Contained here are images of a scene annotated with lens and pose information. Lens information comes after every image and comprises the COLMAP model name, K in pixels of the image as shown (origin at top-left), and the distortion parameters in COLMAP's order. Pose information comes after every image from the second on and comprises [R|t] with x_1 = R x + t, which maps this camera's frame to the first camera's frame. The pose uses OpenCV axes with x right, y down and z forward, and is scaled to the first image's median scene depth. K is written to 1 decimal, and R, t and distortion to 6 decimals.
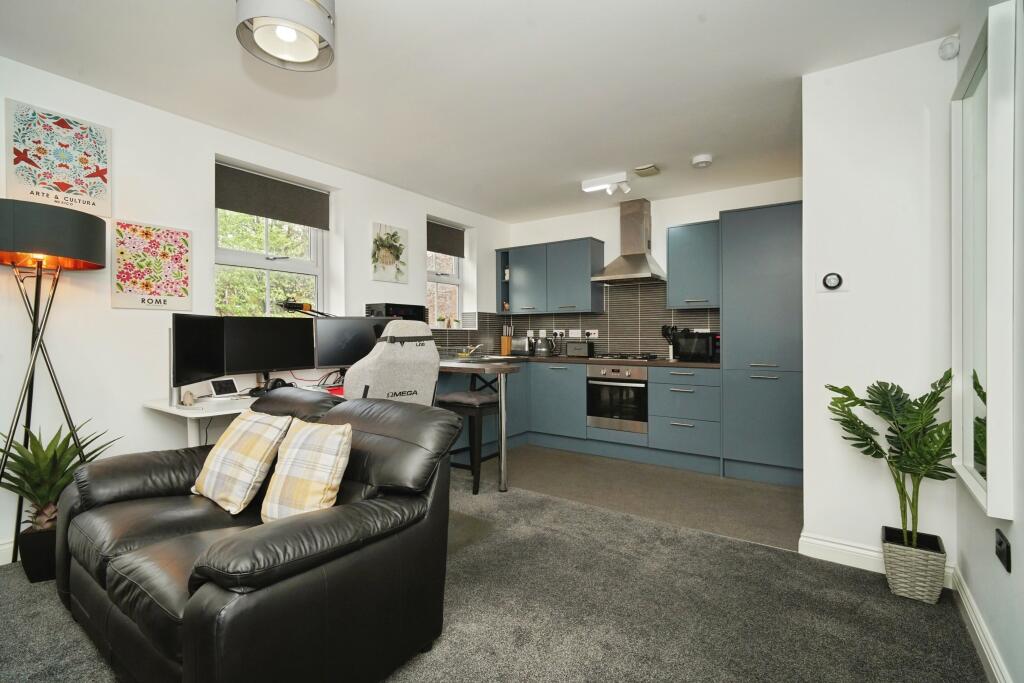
lens RADIAL K [[475.1, 0, 509.5], [0, 475.1, 338.1], [0, 0, 1]] dist [-0.000705, 0.000674]
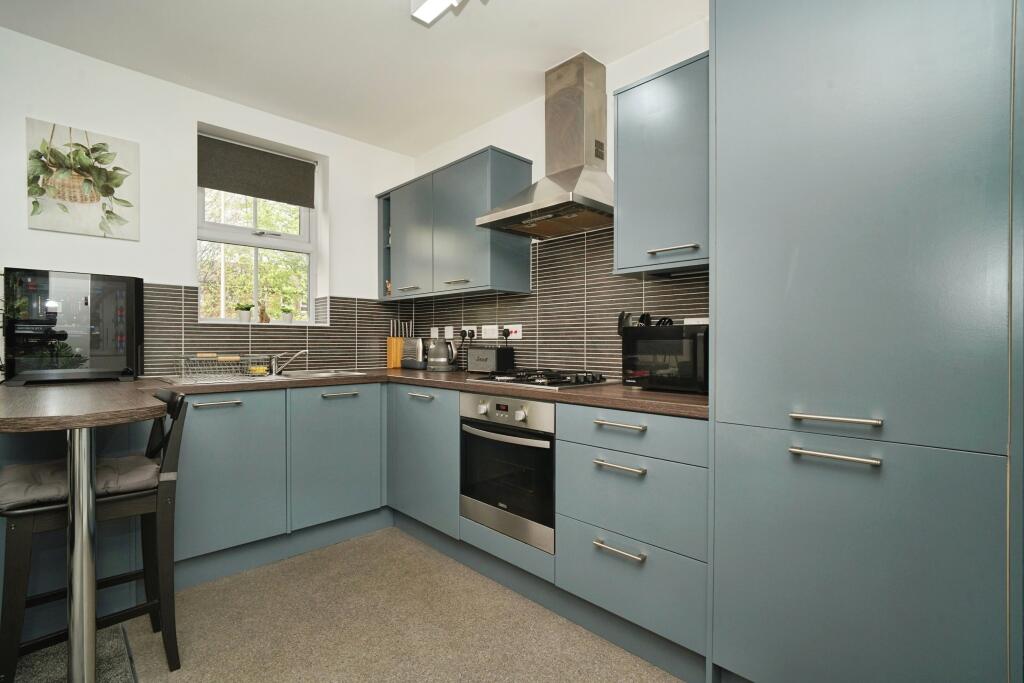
lens RADIAL K [[475.1, 0, 513.4], [0, 475.1, 344.1], [0, 0, 1]] dist [-0.000705, 0.000674]
pose [[0.983112, 0.002828, -0.182984, 0.296675], [-0.002876, 0.999996, 0.000004, 0.005329], [0.182984, 0.000522, 0.983116, 0.497770]]
